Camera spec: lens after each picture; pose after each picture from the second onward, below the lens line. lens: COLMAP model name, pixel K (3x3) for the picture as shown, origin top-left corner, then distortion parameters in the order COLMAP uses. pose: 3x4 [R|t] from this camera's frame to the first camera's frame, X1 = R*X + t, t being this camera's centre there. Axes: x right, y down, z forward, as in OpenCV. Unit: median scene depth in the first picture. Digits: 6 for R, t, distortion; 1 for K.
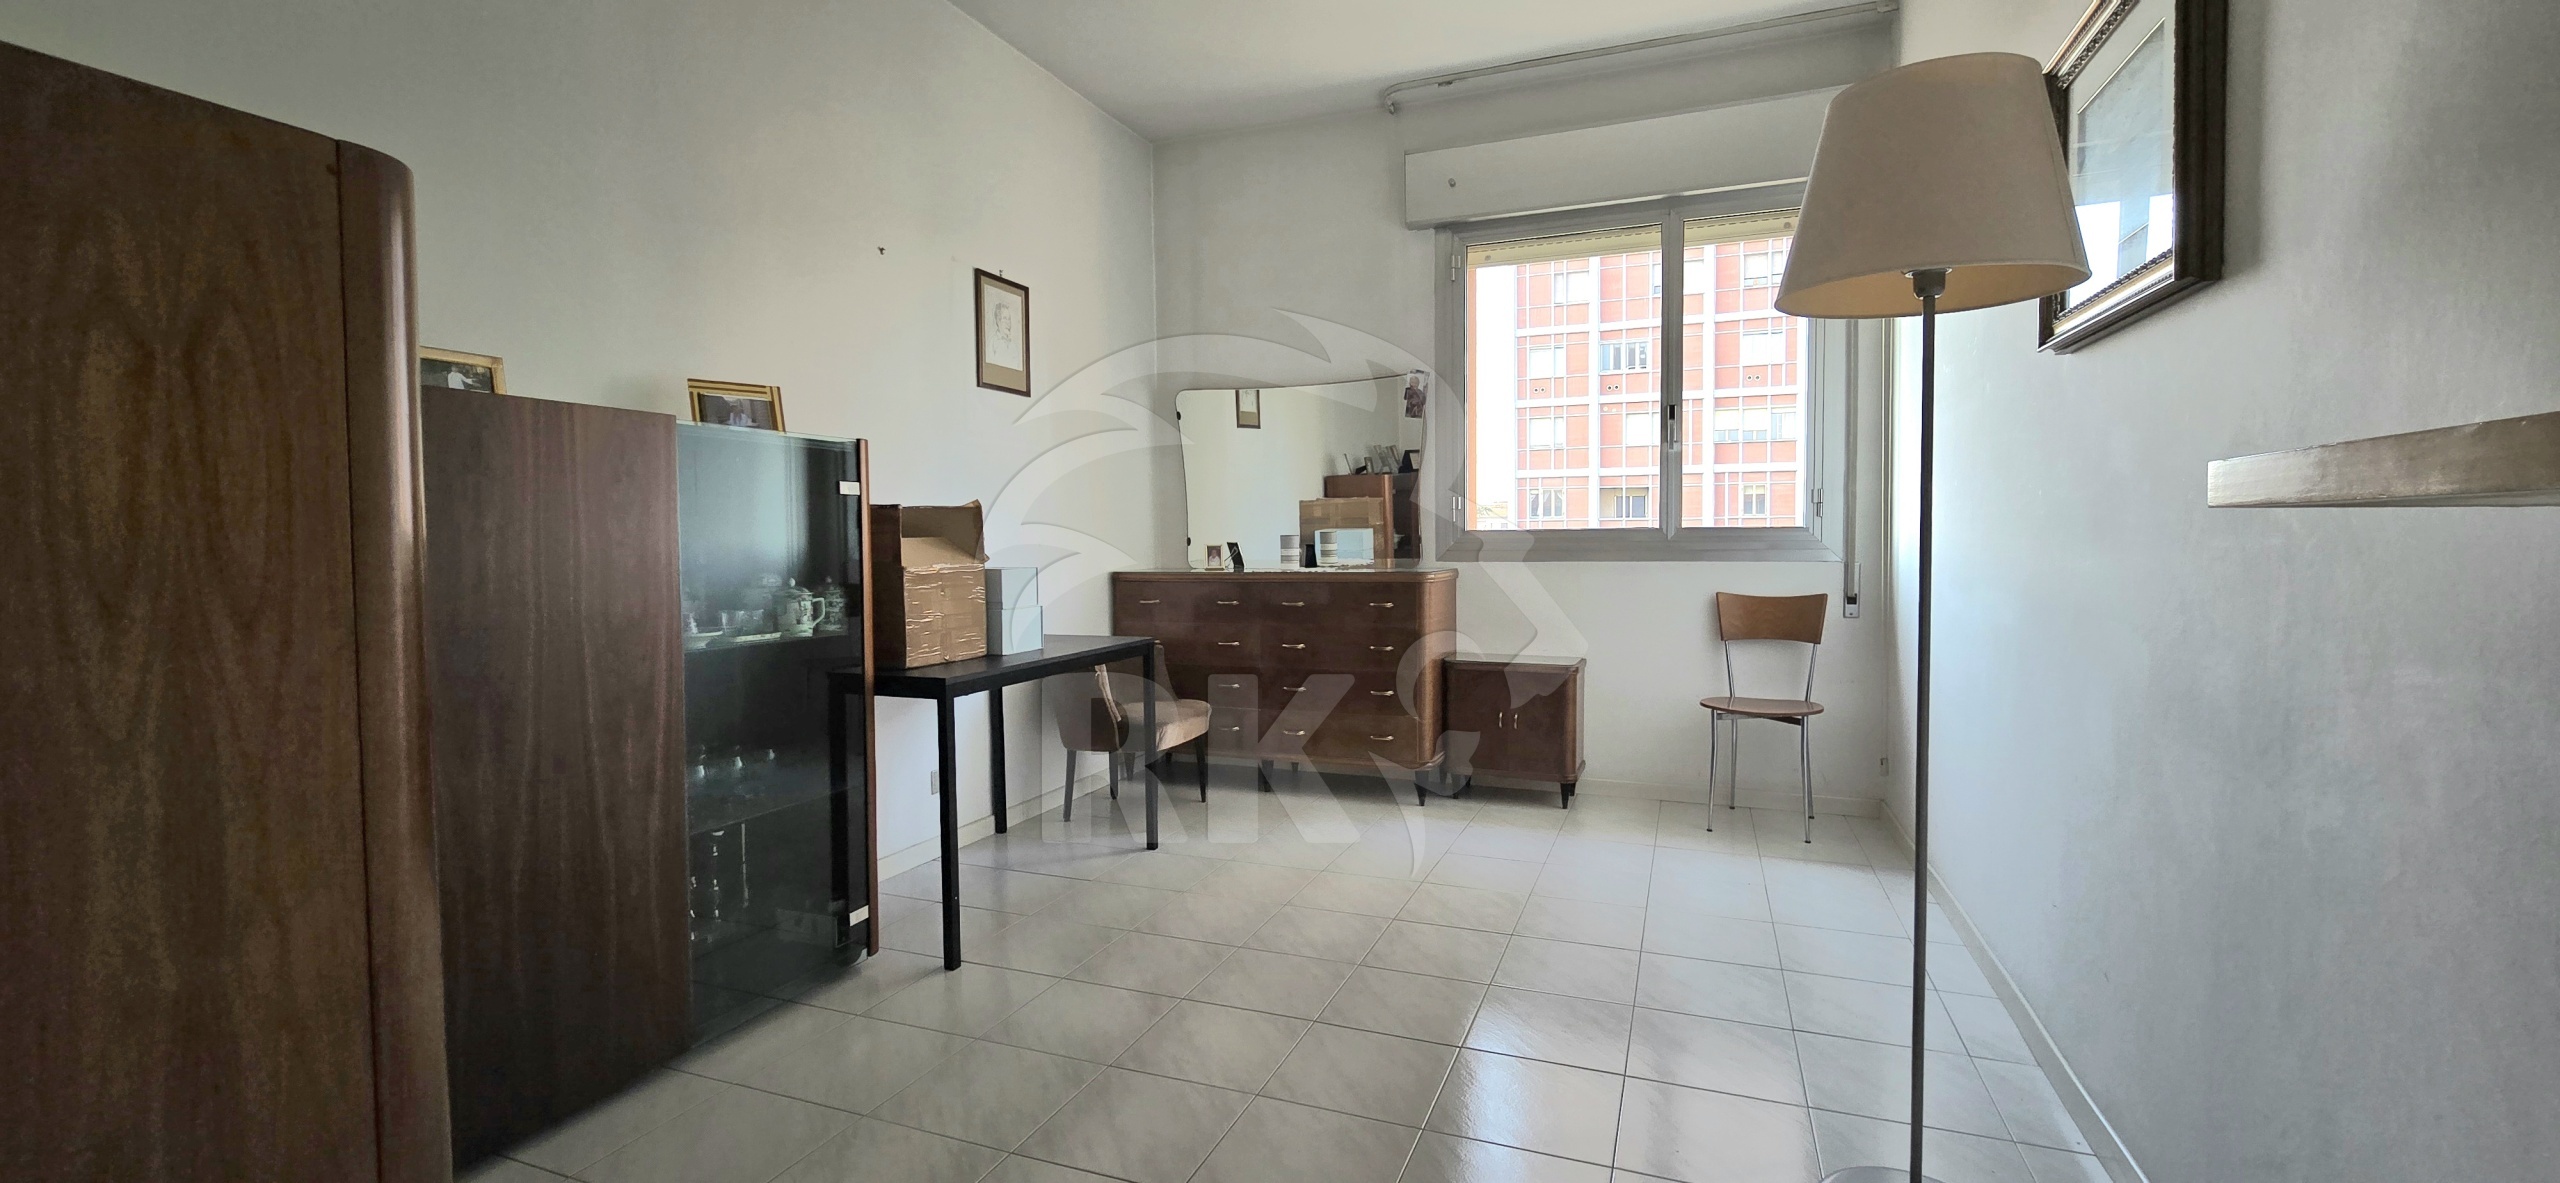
lens RADIAL K [[1067.7, 0, 1281.1], [0, 1067.7, 560.7], [0, 0, 1]] dist [0.000250, -0.000081]
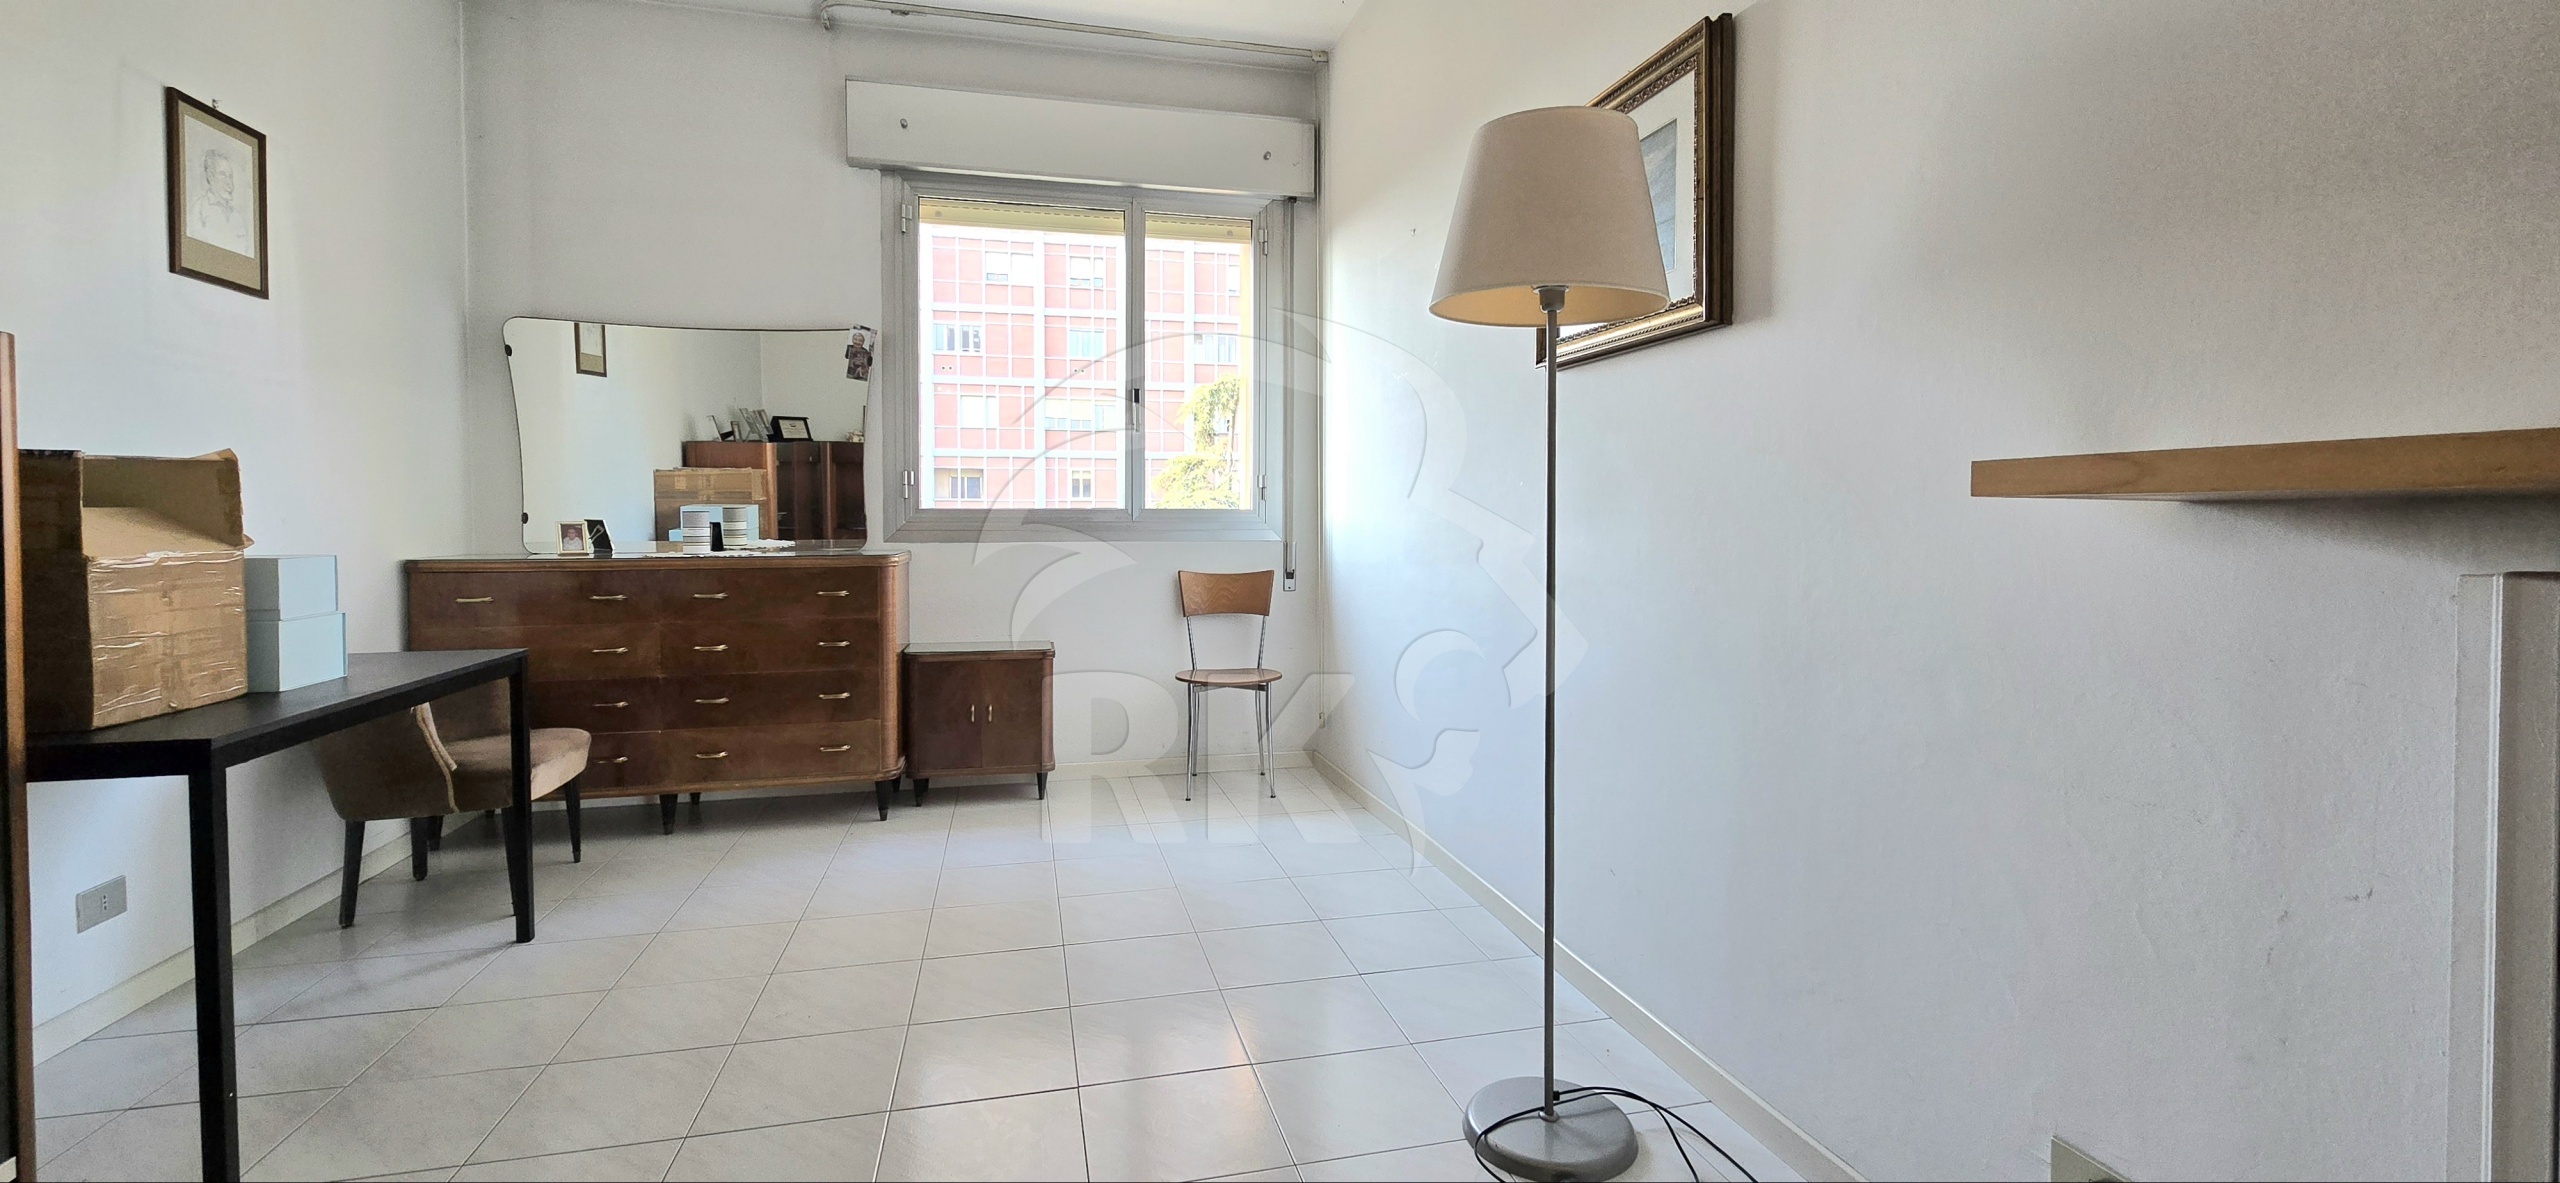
lens RADIAL K [[1057.7, 0, 1311.9], [0, 1057.7, 529.5], [0, 0, 1]] dist [-0.002881, -0.000605]
pose [[0.803856, 0.001821, 0.594821, -0.101868], [0.004685, 0.999945, -0.009393, -0.000598], [-0.594805, 0.010337, 0.803803, 0.085495]]
